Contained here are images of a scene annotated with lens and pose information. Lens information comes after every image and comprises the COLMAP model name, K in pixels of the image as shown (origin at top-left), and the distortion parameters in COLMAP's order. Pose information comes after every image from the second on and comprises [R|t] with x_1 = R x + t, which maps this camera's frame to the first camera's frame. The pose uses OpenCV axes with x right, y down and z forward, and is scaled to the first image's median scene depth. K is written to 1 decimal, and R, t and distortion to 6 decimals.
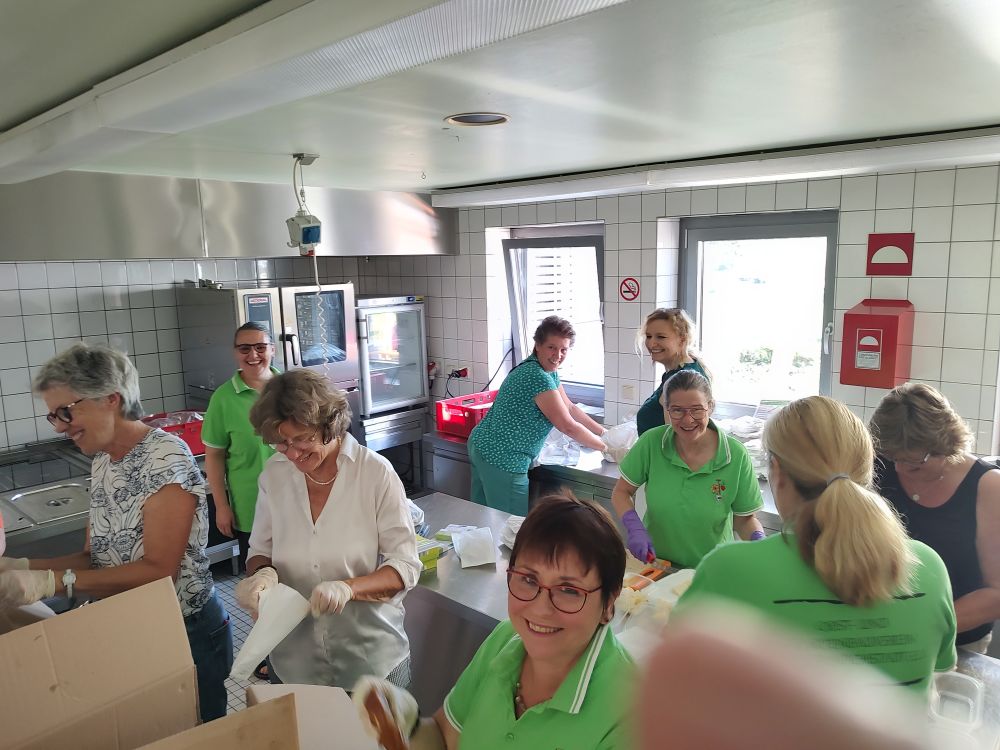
lens RADIAL K [[717.8, 0, 499.1], [0, 717.8, 374.4], [0, 0, 1]] dist [-0.003489, -0.001301]
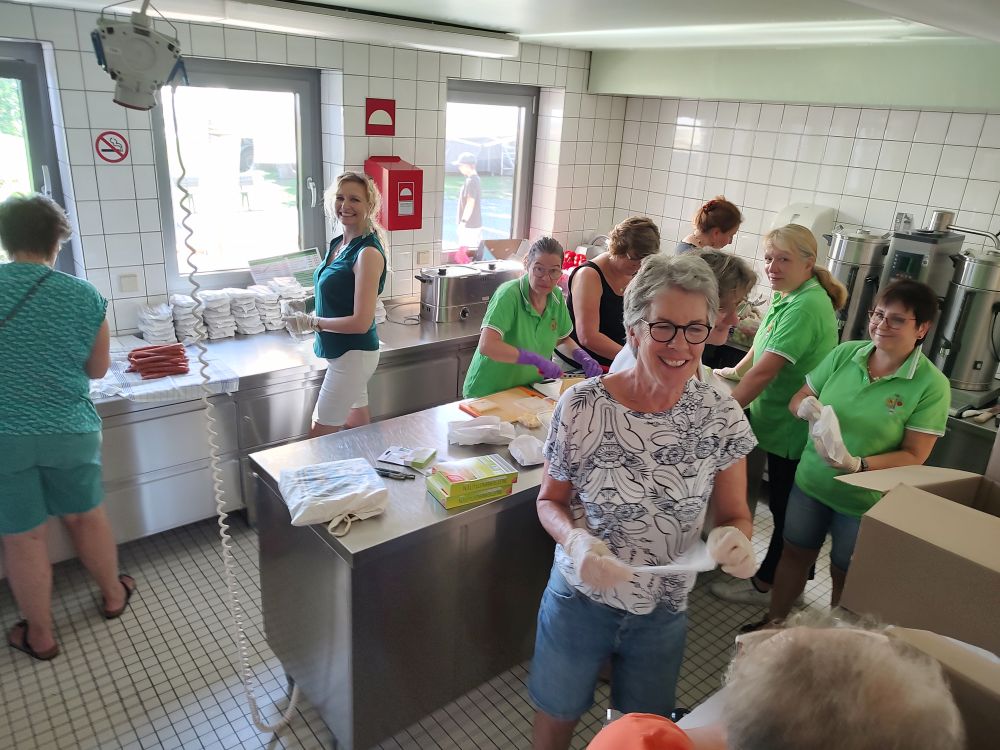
lens RADIAL K [[717.8, 0, 497.7], [0, 717.8, 375.8], [0, 0, 1]] dist [-0.003489, -0.001301]
pose [[0.156584, -0.308506, 0.938246, -0.671325], [0.104326, 0.949816, 0.294899, -0.088621], [-0.982139, 0.051707, 0.180911, 0.605746]]
